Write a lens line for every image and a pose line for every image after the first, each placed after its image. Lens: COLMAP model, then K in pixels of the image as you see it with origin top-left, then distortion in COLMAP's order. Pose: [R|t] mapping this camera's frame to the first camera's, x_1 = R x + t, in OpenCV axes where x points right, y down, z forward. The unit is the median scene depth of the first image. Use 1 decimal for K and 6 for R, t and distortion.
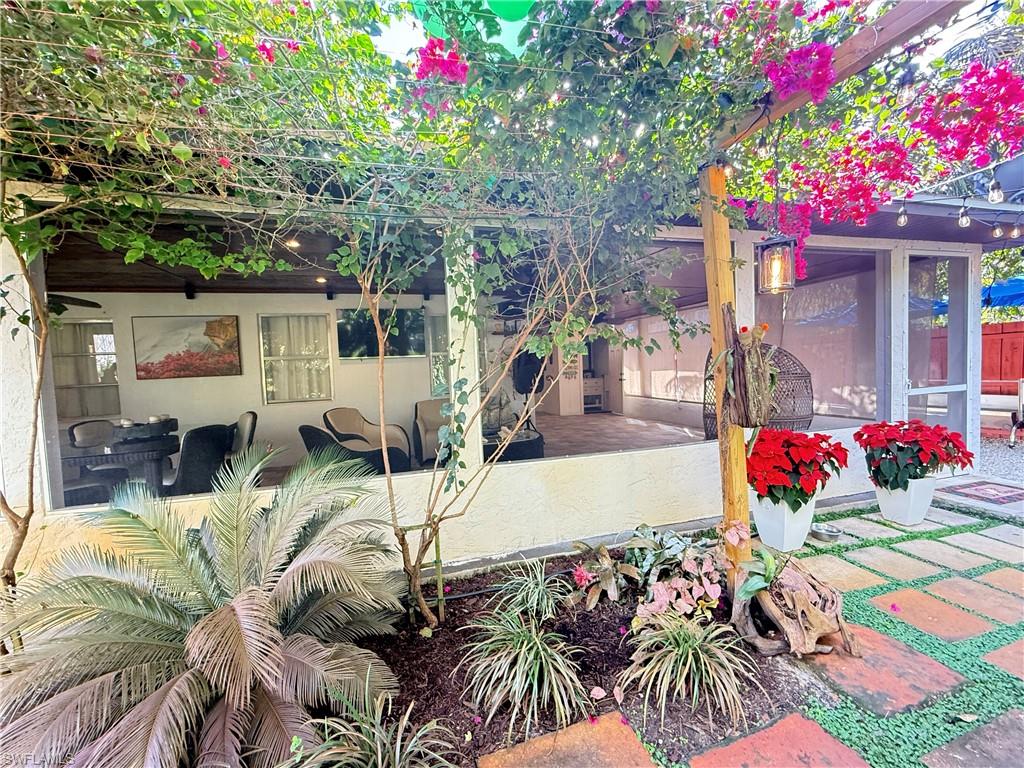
lens RADIAL K [[423.0, 0, 512.0], [0, 423.0, 384.0], [0, 0, 1]] dist [-0.001199, 0.000077]
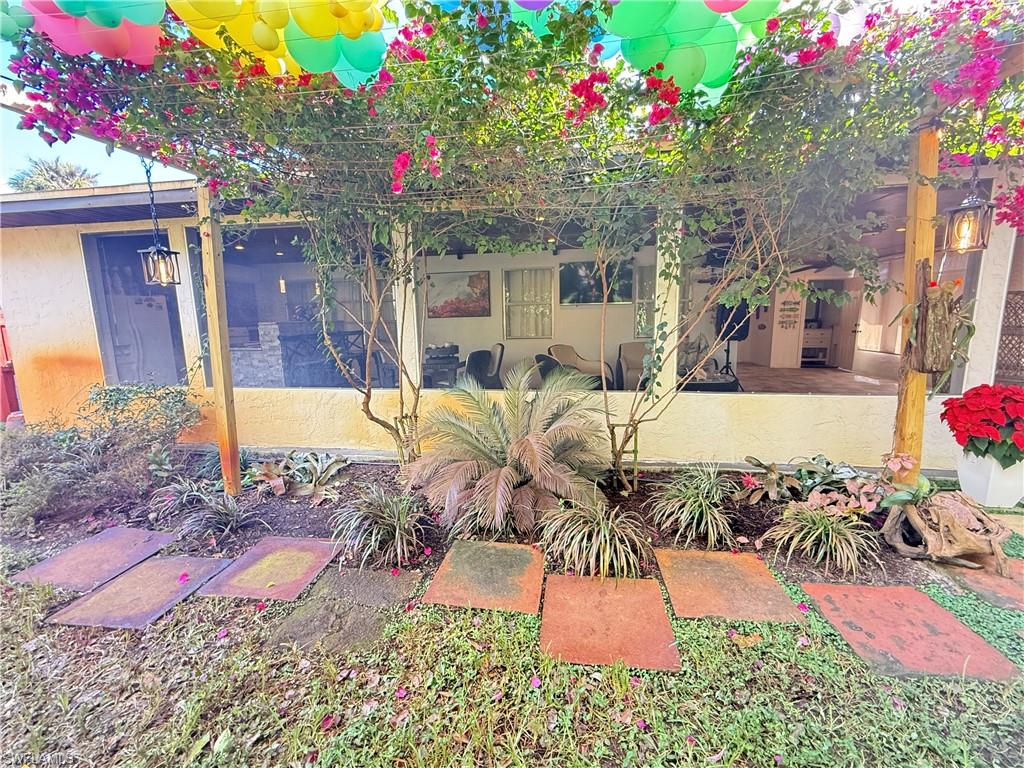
lens RADIAL K [[423.0, 0, 512.0], [0, 423.0, 384.0], [0, 0, 1]] dist [-0.001199, 0.000077]
pose [[0.894919, 0.091543, -0.436738, 0.057218], [-0.035303, 0.990188, 0.135209, 0.016986], [0.444830, -0.105583, 0.889370, -0.447709]]
